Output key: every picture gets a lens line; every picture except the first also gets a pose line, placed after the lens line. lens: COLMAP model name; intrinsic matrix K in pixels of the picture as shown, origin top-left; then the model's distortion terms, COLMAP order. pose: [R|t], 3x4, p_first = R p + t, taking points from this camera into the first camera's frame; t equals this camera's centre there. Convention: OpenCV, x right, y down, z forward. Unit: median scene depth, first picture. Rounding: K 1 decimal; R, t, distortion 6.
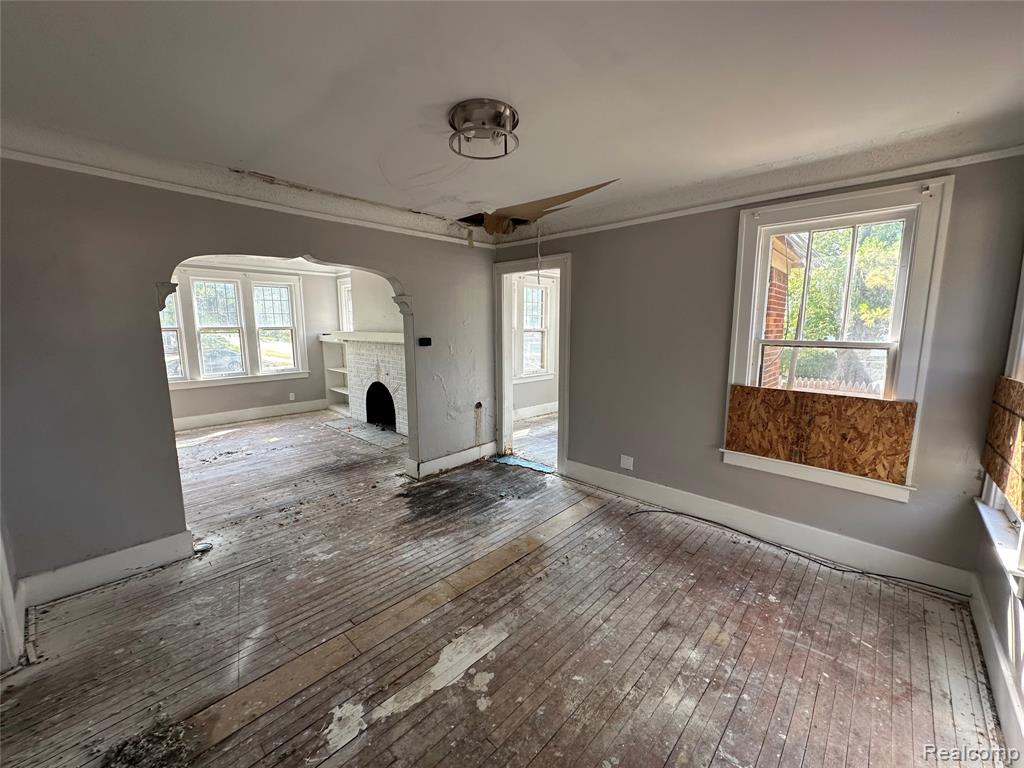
lens RADIAL K [[406.4, 0, 512.6], [0, 406.4, 384.0], [0, 0, 1]] dist [-0.002076, 0.000269]
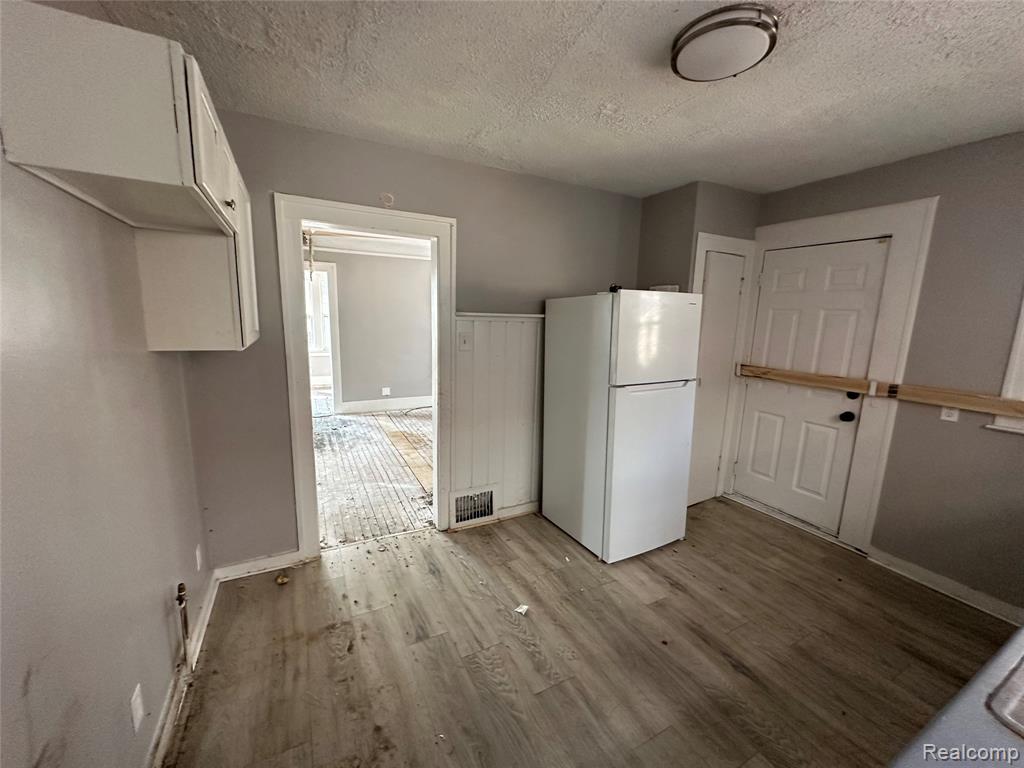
lens RADIAL K [[406.4, 0, 512.6], [0, 406.4, 384.0], [0, 0, 1]] dist [-0.002076, 0.000269]
pose [[0.329685, -0.152319, 0.931723, -1.561994], [0.106817, 0.986580, 0.123491, 0.004432], [-0.938029, 0.058811, 0.341530, -0.146097]]
